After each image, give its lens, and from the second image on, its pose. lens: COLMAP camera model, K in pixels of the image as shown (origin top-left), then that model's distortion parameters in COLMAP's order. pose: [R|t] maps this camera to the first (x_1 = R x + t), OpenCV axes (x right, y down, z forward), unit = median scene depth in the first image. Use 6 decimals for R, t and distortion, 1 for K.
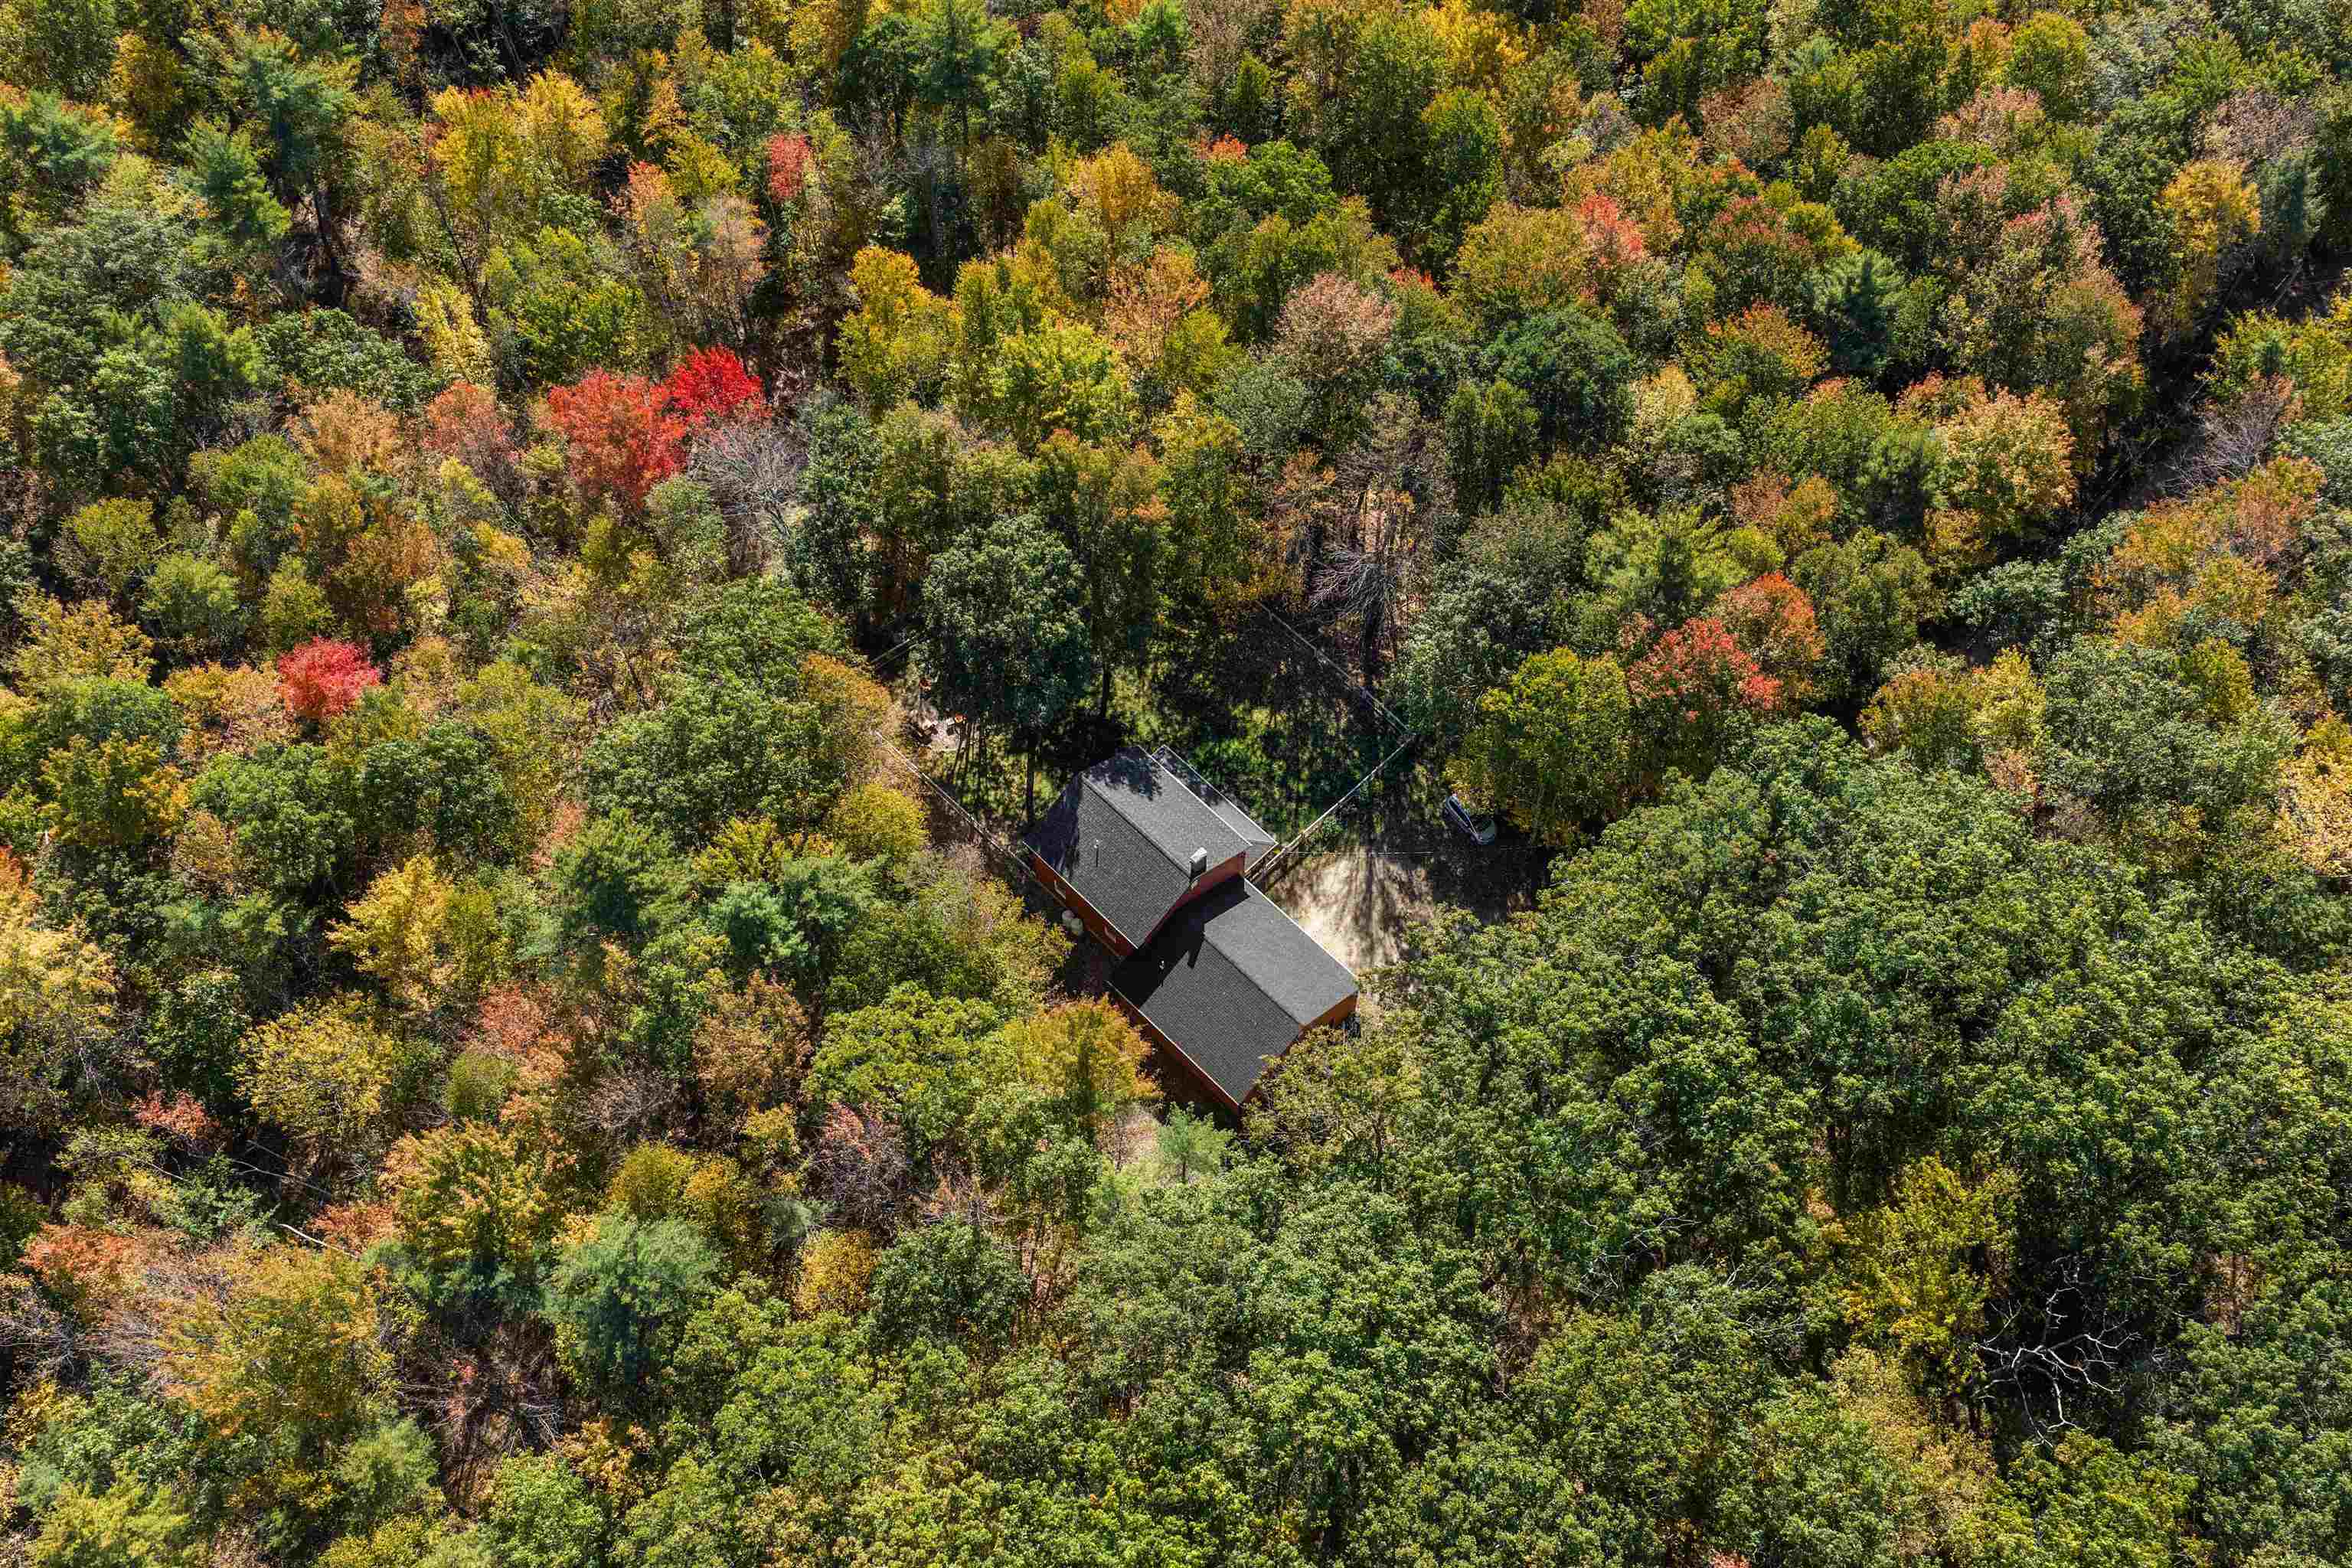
lens RADIAL K [[1940.5, 0, 1171.9], [0, 1940.5, 785.9], [0, 0, 1]] dist [-0.006209, -0.001237]
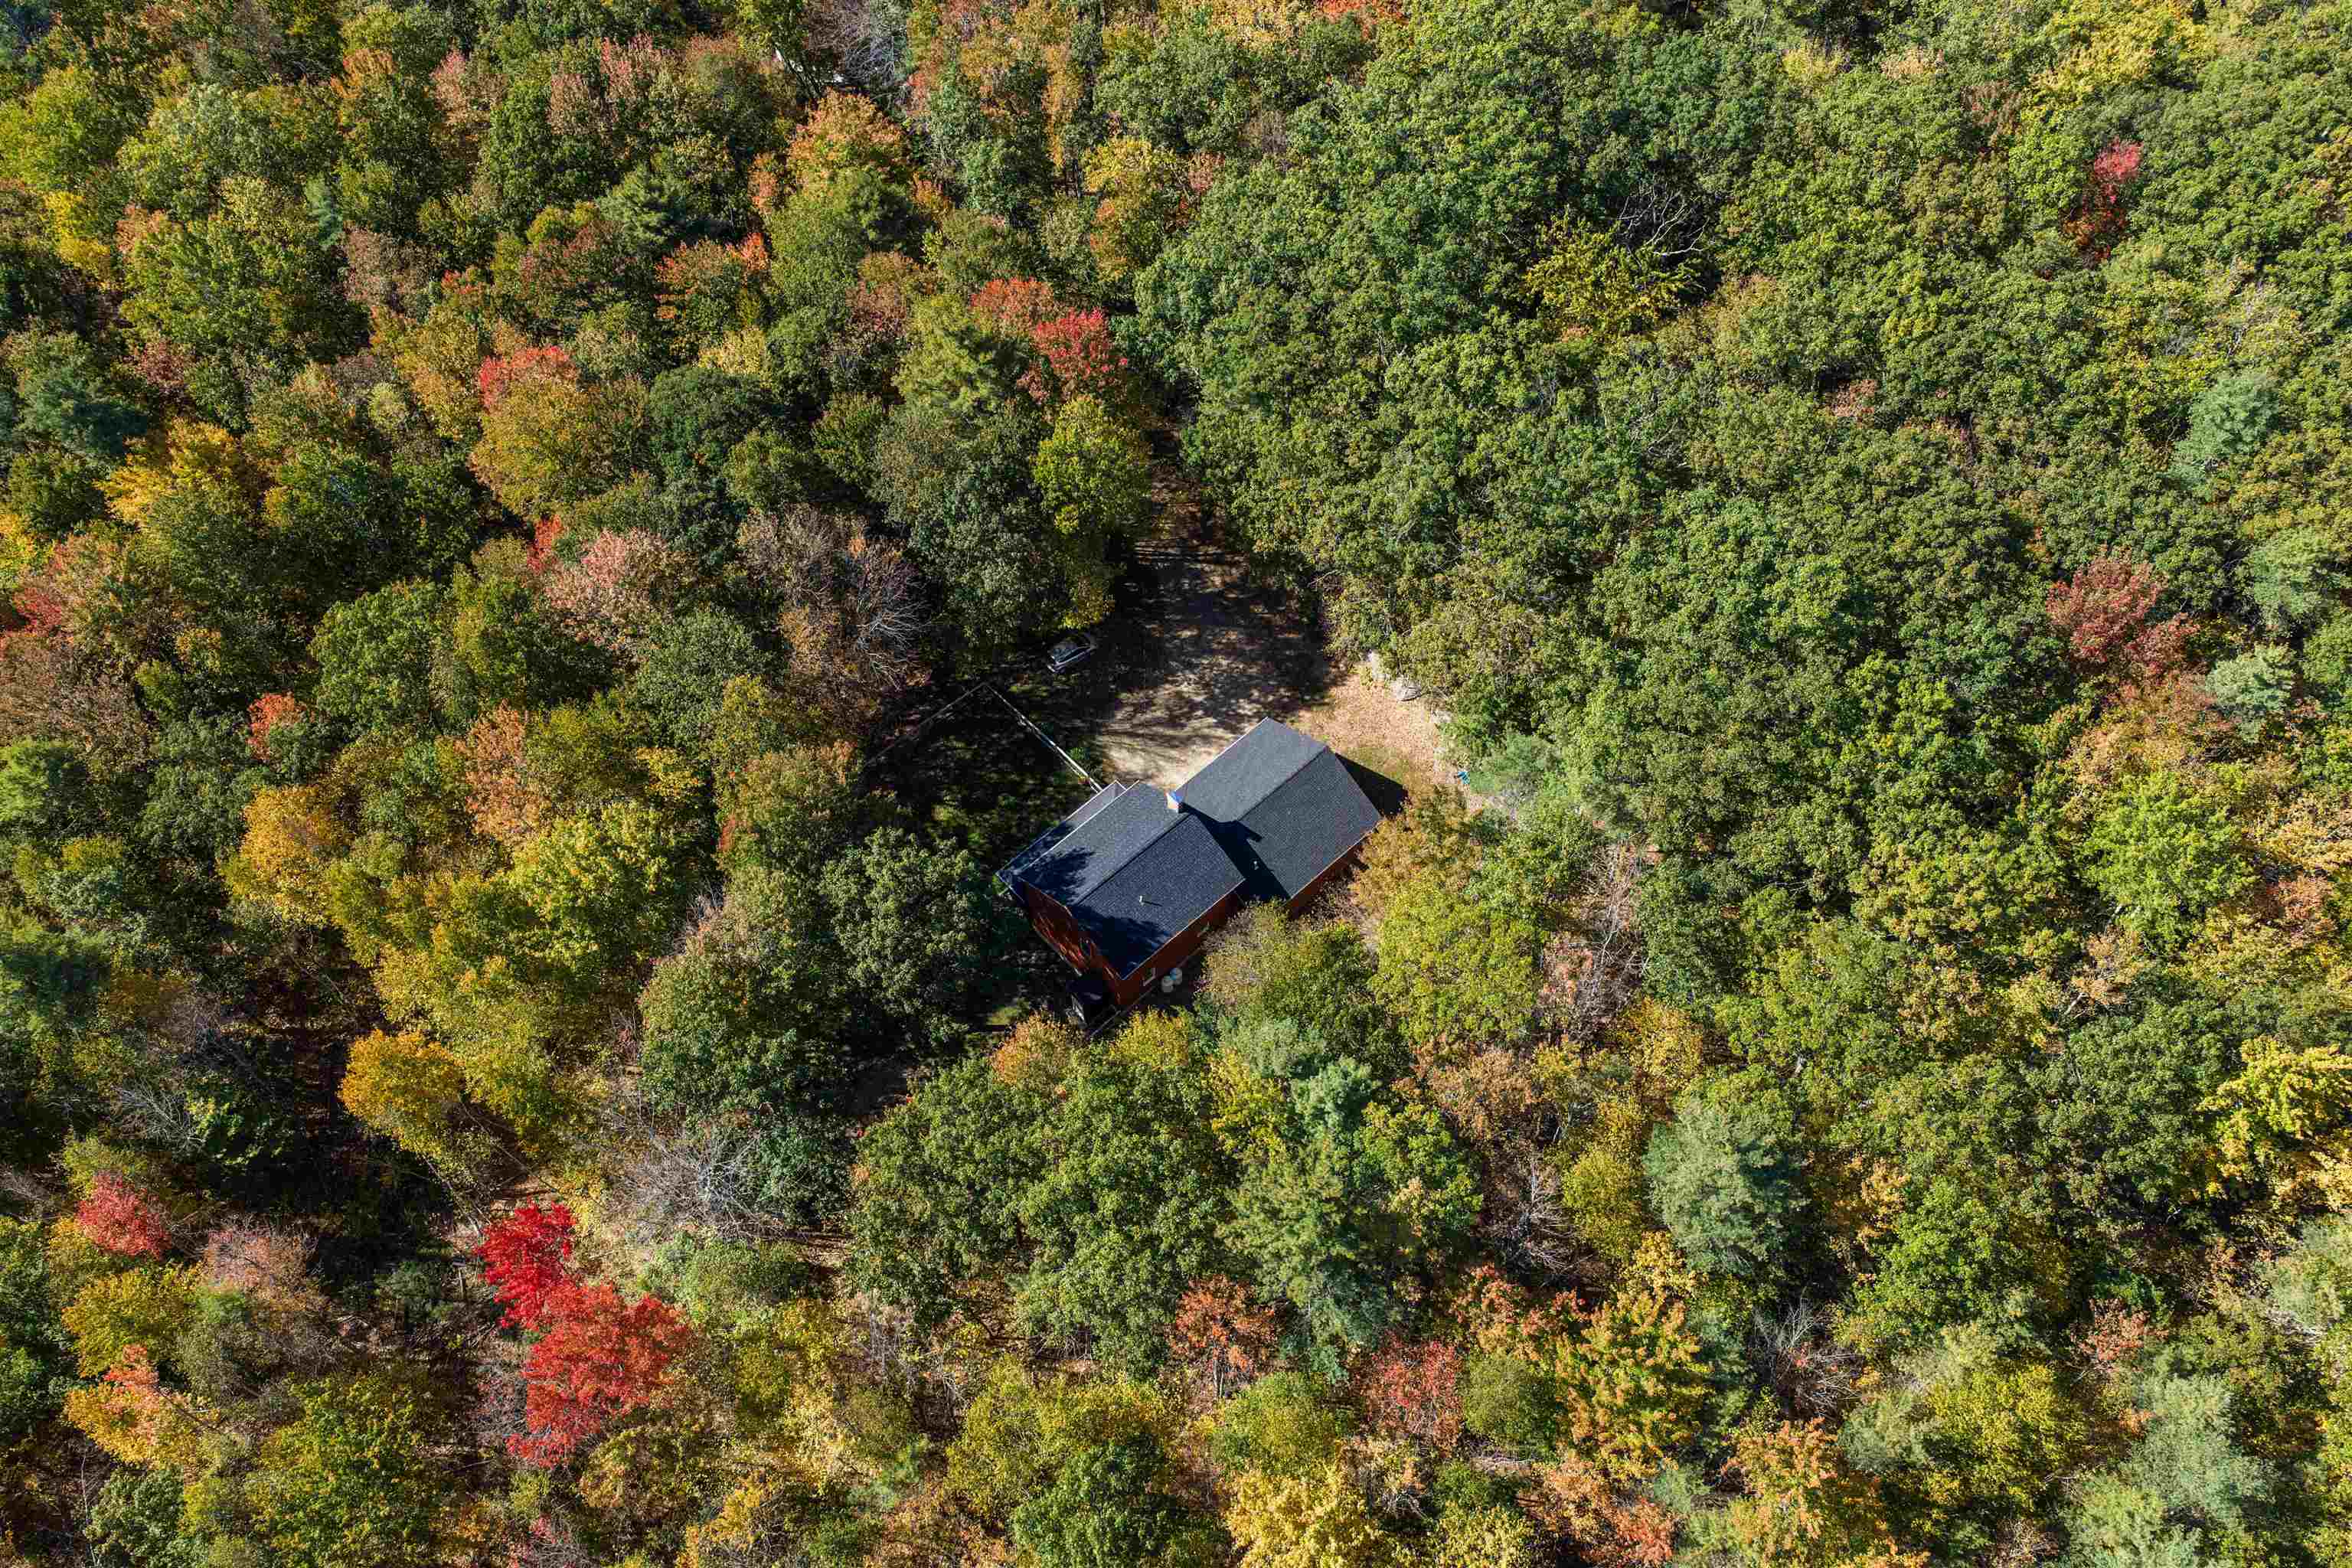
lens RADIAL K [[1940.5, 0, 1172.2], [0, 1940.5, 782.1], [0, 0, 1]] dist [-0.006209, -0.001237]
pose [[0.042975, -0.853678, 0.519026, -0.482383], [0.870903, 0.286581, 0.399250, -0.356962], [-0.489573, 0.434863, 0.755786, 0.192642]]
